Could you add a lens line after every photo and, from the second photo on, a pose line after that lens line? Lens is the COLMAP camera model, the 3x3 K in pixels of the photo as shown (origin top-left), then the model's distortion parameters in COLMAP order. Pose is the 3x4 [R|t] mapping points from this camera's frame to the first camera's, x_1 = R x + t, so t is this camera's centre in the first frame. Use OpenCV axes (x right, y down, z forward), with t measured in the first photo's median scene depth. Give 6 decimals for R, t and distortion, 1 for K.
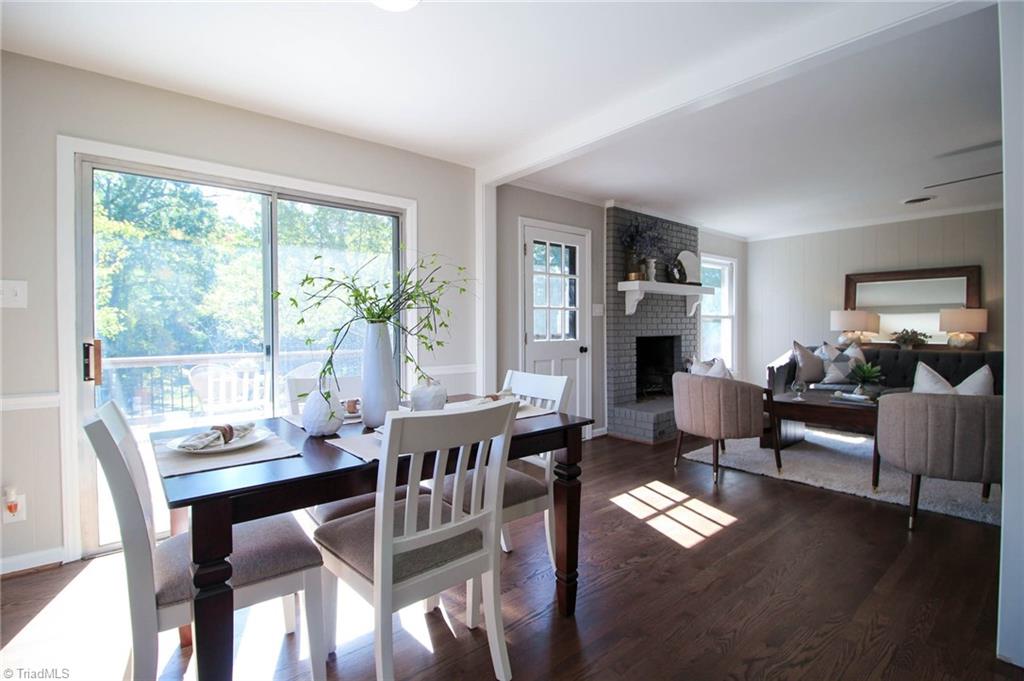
lens RADIAL K [[486.4, 0, 519.9], [0, 486.4, 333.7], [0, 0, 1]] dist [-0.015228, -0.005990]
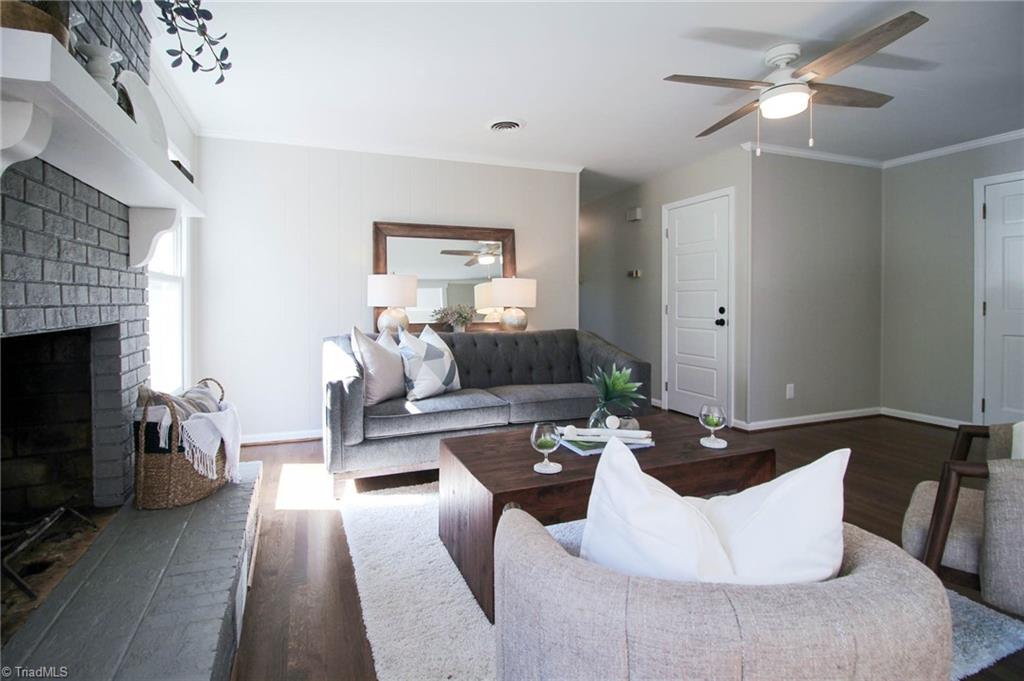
lens RADIAL K [[486.4, 0, 497.4], [0, 486.4, 302.7], [0, 0, 1]] dist [-0.015228, -0.005990]
pose [[0.337744, 0.001979, 0.941236, 0.130524], [0.015188, 0.999856, -0.007552, -0.005506], [-0.941116, 0.016846, 0.337665, 0.759477]]
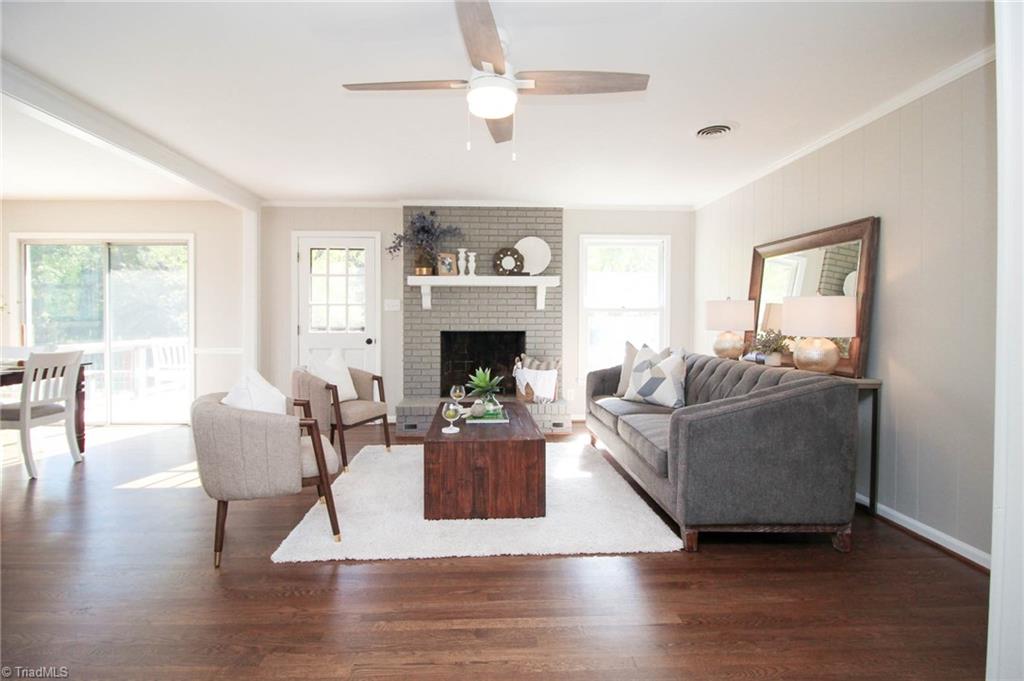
lens RADIAL K [[486.4, 0, 511.5], [0, 486.4, 322.9], [0, 0, 1]] dist [-0.015228, -0.005990]
pose [[0.784290, 0.017402, -0.620150, 1.014478], [-0.016219, 0.999840, 0.007546, -0.021350], [0.620182, 0.004140, 0.784447, 0.318036]]
